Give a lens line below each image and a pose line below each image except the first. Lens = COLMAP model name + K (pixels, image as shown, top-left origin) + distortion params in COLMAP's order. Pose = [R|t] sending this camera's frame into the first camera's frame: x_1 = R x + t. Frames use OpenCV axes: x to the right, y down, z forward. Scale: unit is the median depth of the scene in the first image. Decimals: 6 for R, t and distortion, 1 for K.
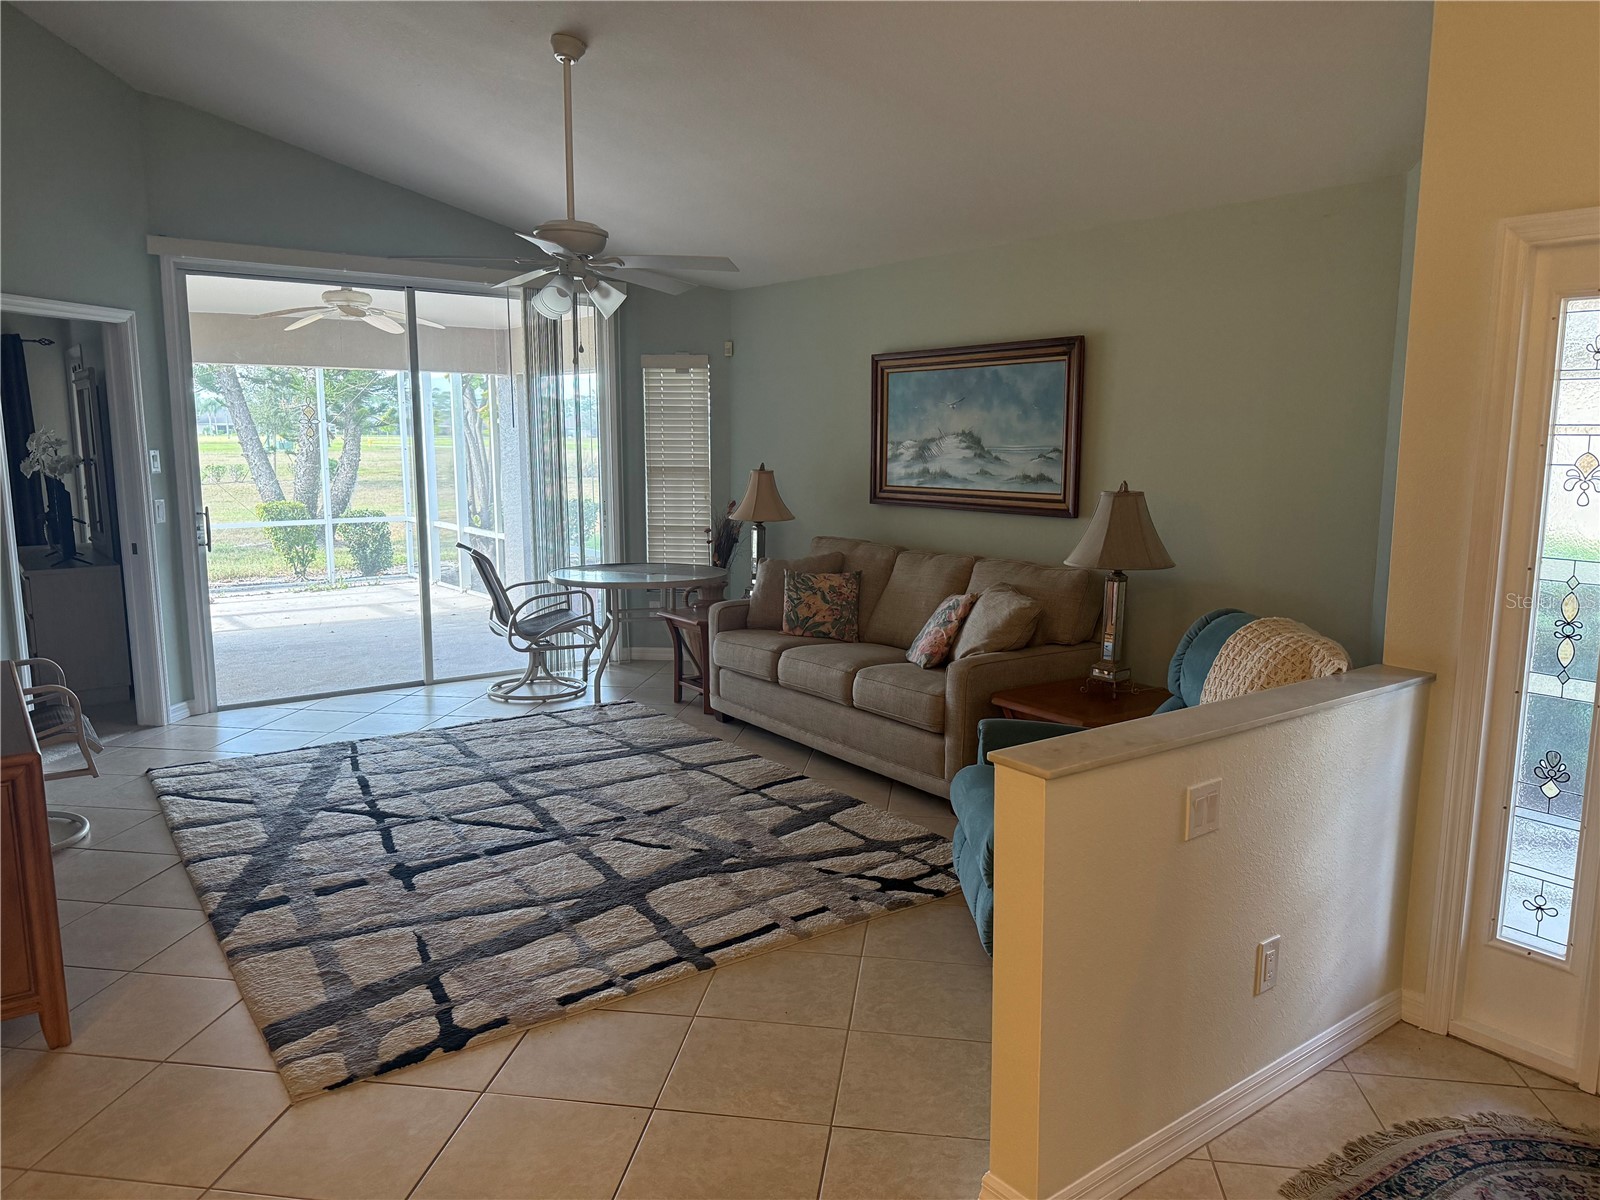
lens RADIAL K [[1113.7, 0, 802.6], [0, 1113.7, 608.4], [0, 0, 1]] dist [0.097680, -0.148067]
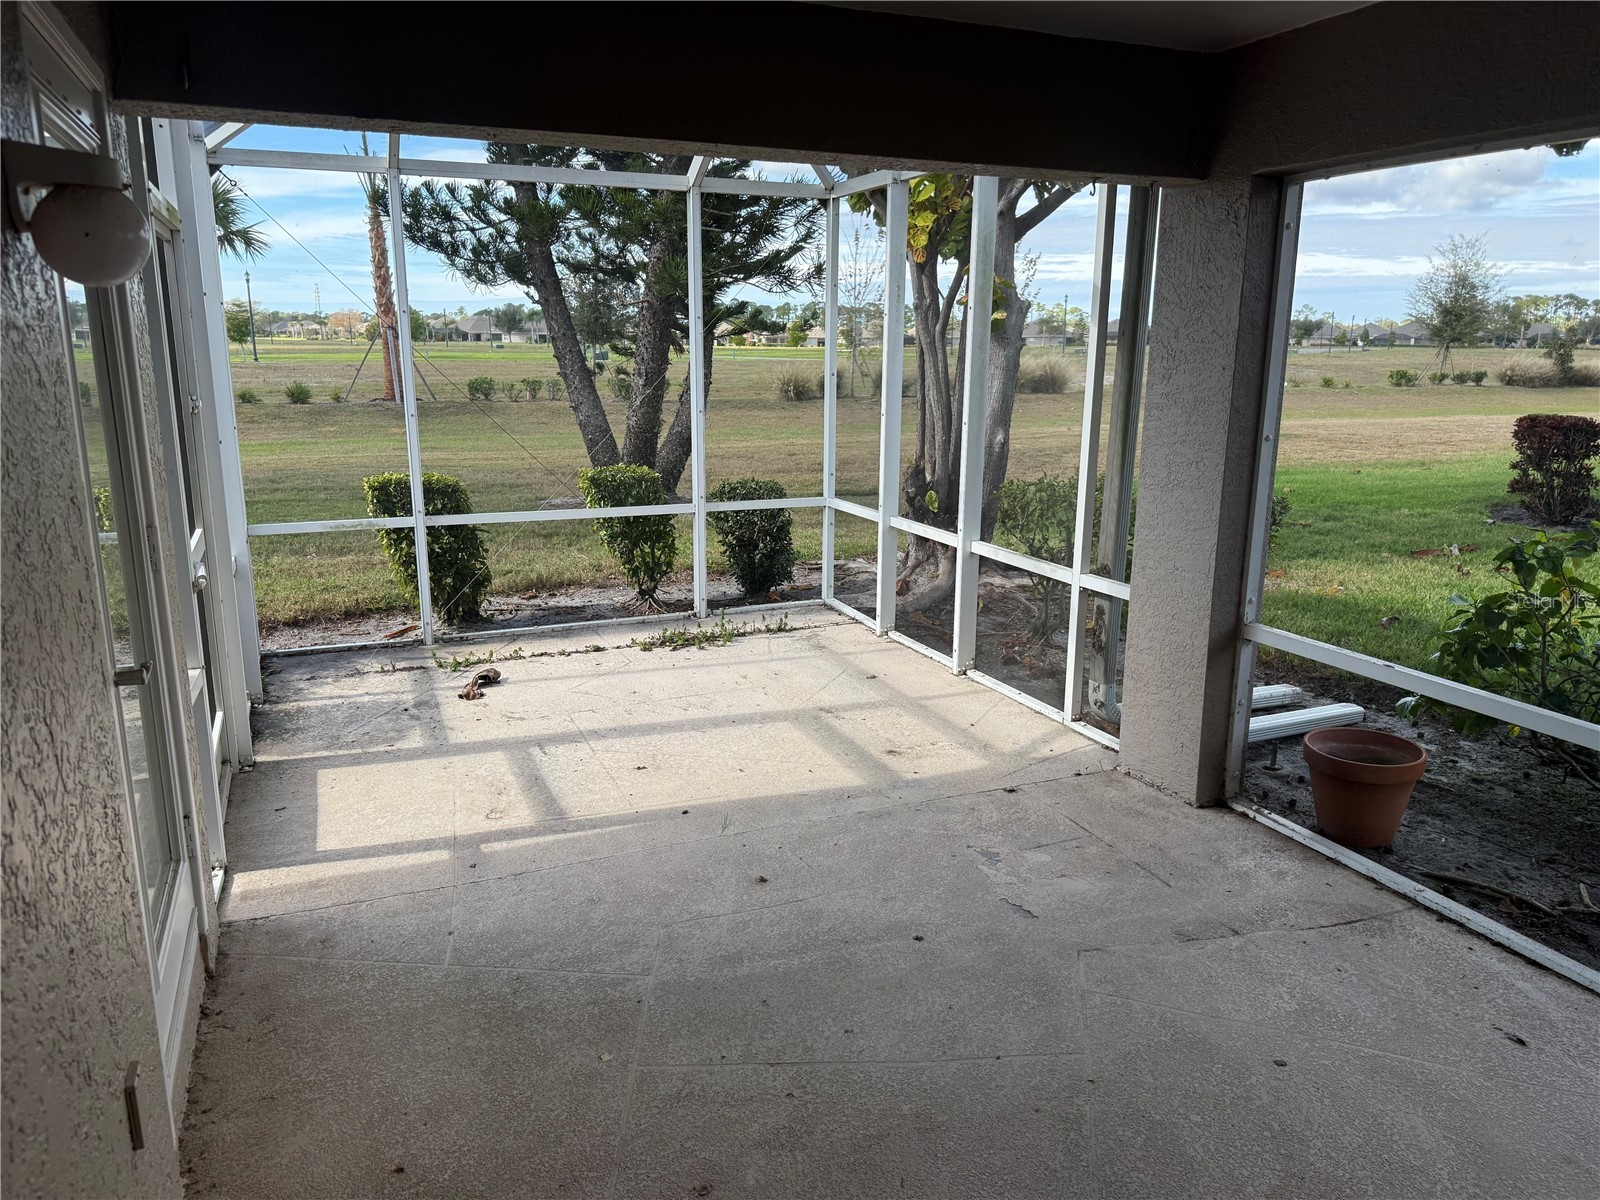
lens RADIAL K [[1113.7, 0, 802.6], [0, 1113.7, 608.4], [0, 0, 1]] dist [0.097680, -0.148067]
pose [[0.969802, 0.061681, -0.235967, -0.191152], [-0.043809, 0.995812, 0.080248, -0.059263], [0.239928, -0.067487, 0.968442, 0.384918]]
